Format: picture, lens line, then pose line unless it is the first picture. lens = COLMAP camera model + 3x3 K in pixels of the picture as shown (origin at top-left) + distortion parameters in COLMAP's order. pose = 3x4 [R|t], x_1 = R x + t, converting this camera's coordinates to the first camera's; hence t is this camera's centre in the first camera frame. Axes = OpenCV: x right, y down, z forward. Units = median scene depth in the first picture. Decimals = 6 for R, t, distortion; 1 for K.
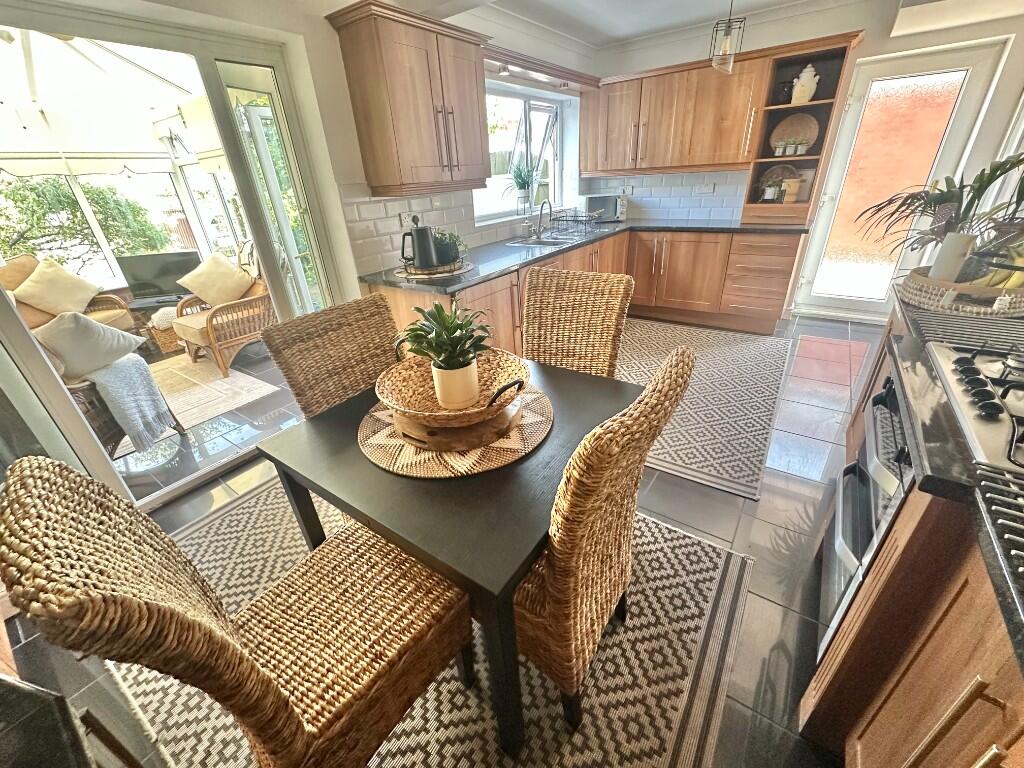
lens RADIAL K [[408.2, 0, 520.5], [0, 408.2, 379.7], [0, 0, 1]] dist [-0.010917, 0.000624]
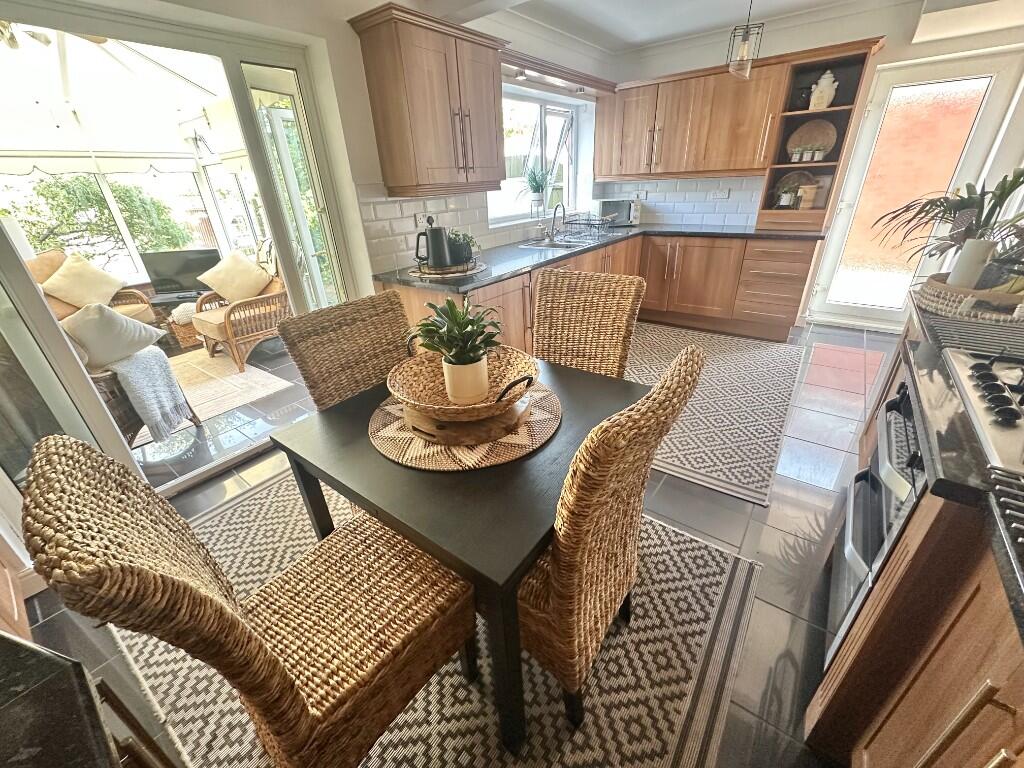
lens RADIAL K [[408.2, 0, 520.7], [0, 408.2, 382.4], [0, 0, 1]] dist [-0.010917, 0.000624]
pose [[0.999435, 0.023077, -0.024435, 0.001967], [-0.023283, 0.999696, -0.008155, 0.018381], [0.024240, 0.008719, 0.999668, -0.006312]]
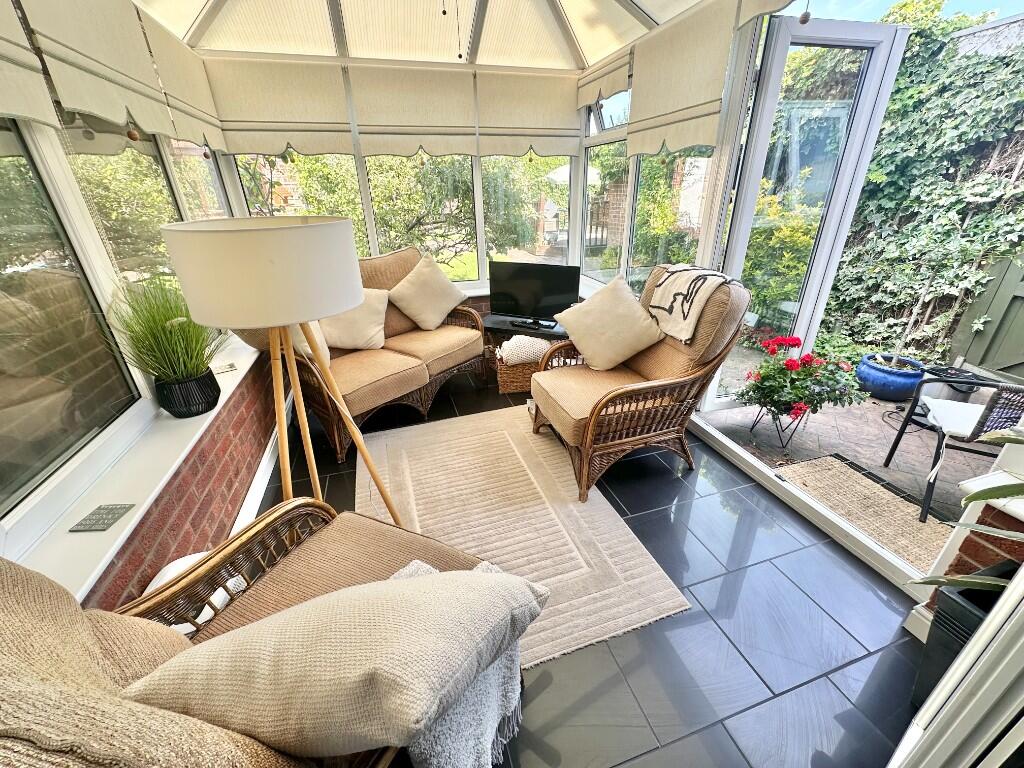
lens RADIAL K [[408.2, 0, 515.3], [0, 408.2, 381.6], [0, 0, 1]] dist [-0.010917, 0.000624]
pose [[0.786153, 0.293848, -0.543706, -0.777814], [-0.296393, 0.951228, 0.085536, -0.273329], [0.542323, 0.093907, 0.834906, 0.649504]]
